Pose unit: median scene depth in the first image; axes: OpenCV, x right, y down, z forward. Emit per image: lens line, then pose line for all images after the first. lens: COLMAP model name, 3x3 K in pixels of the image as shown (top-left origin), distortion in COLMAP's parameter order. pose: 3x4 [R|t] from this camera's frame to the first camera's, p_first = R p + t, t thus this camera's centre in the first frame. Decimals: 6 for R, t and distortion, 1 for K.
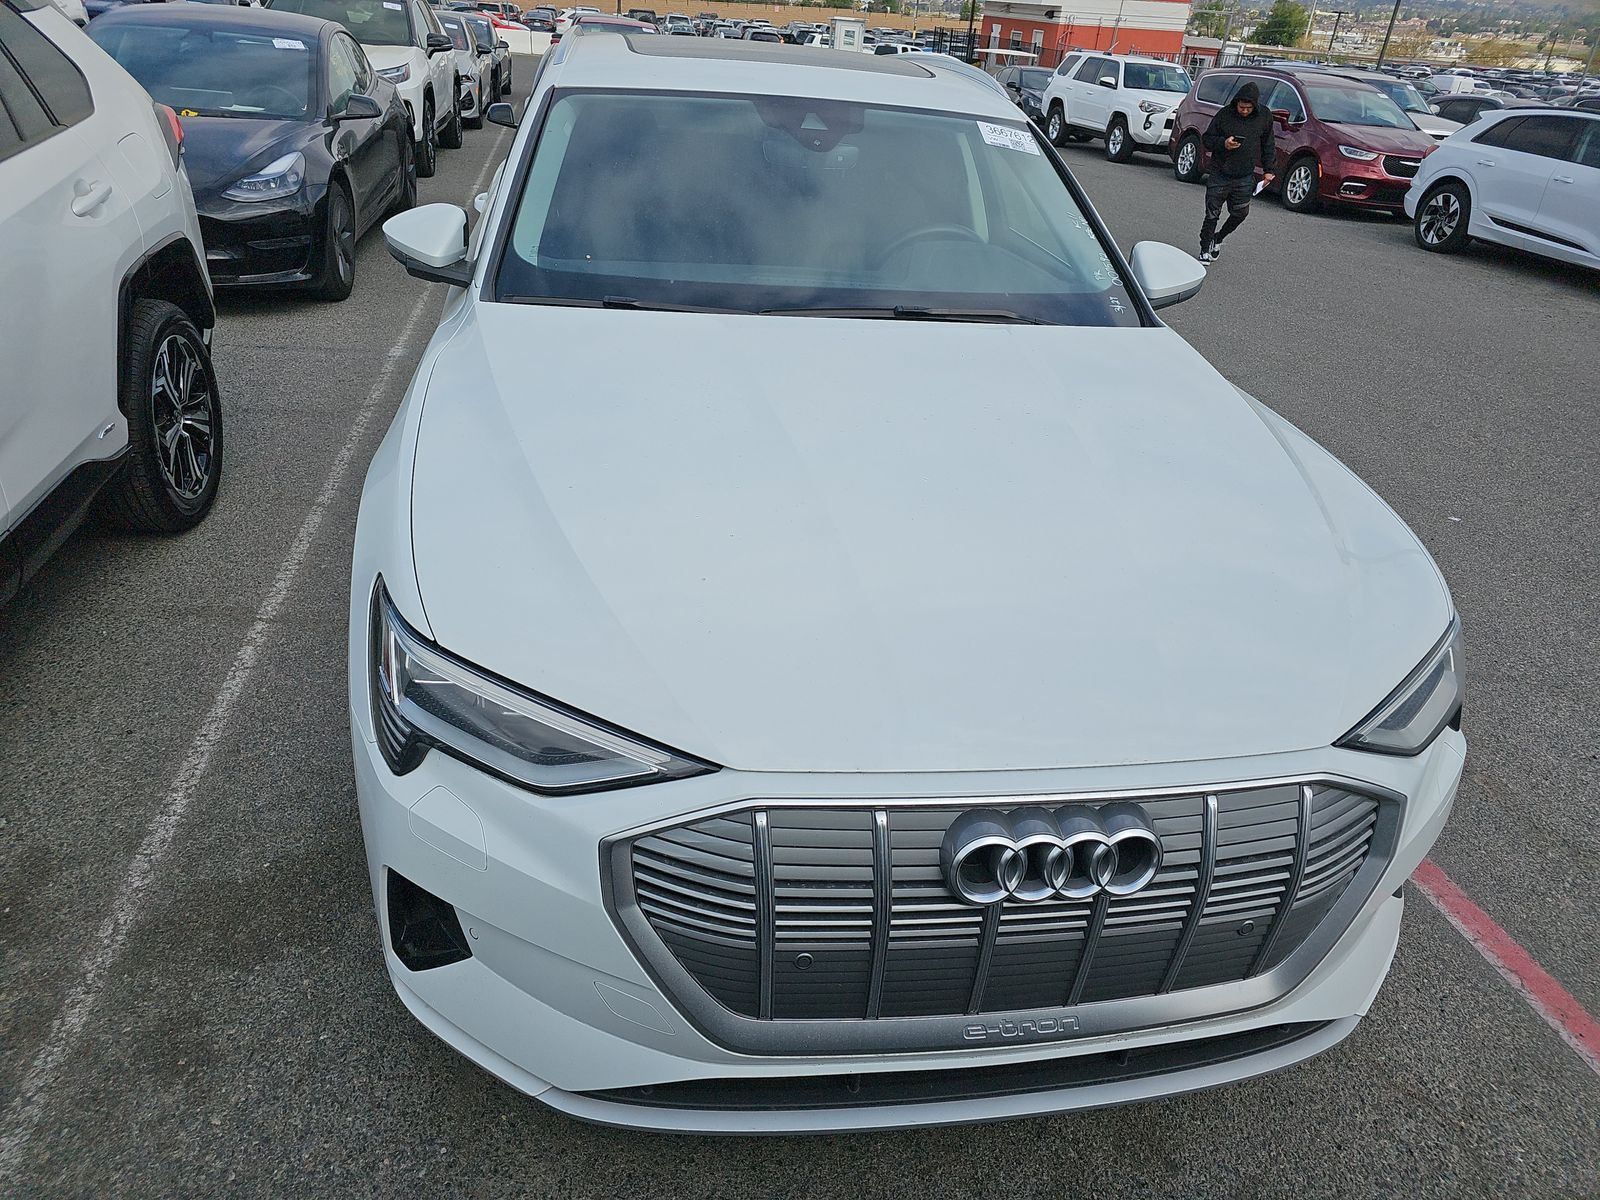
lens RADIAL K [[1109.6, 0, 824.3], [0, 1109.6, 600.0], [0, 0, 1]] dist [0.052710, -0.049546]
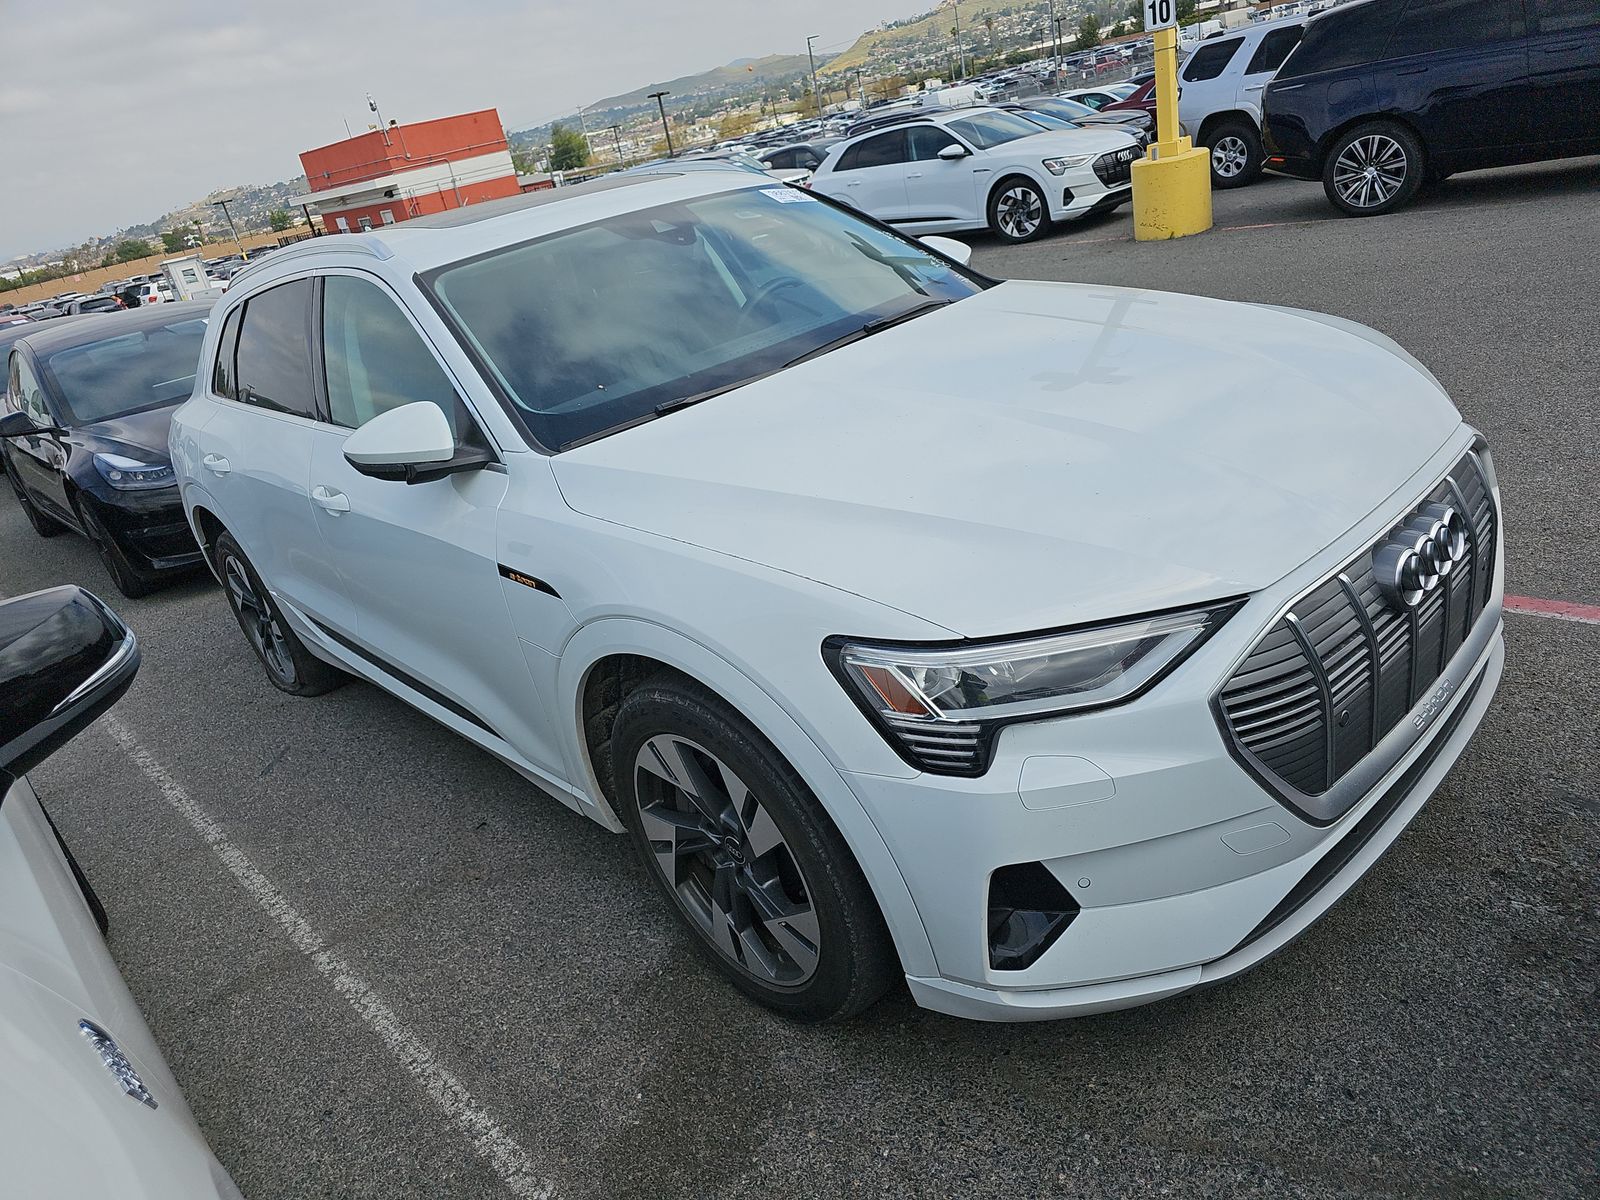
lens RADIAL K [[1121.8, 0, 765.7], [0, 1121.8, 602.1], [0, 0, 1]] dist [0.045550, -0.056877]
pose [[0.793384, -0.432608, 0.428243, -0.603582], [0.484323, 0.874784, -0.013580, -0.046809], [-0.368745, 0.218182, 0.903562, 0.055031]]
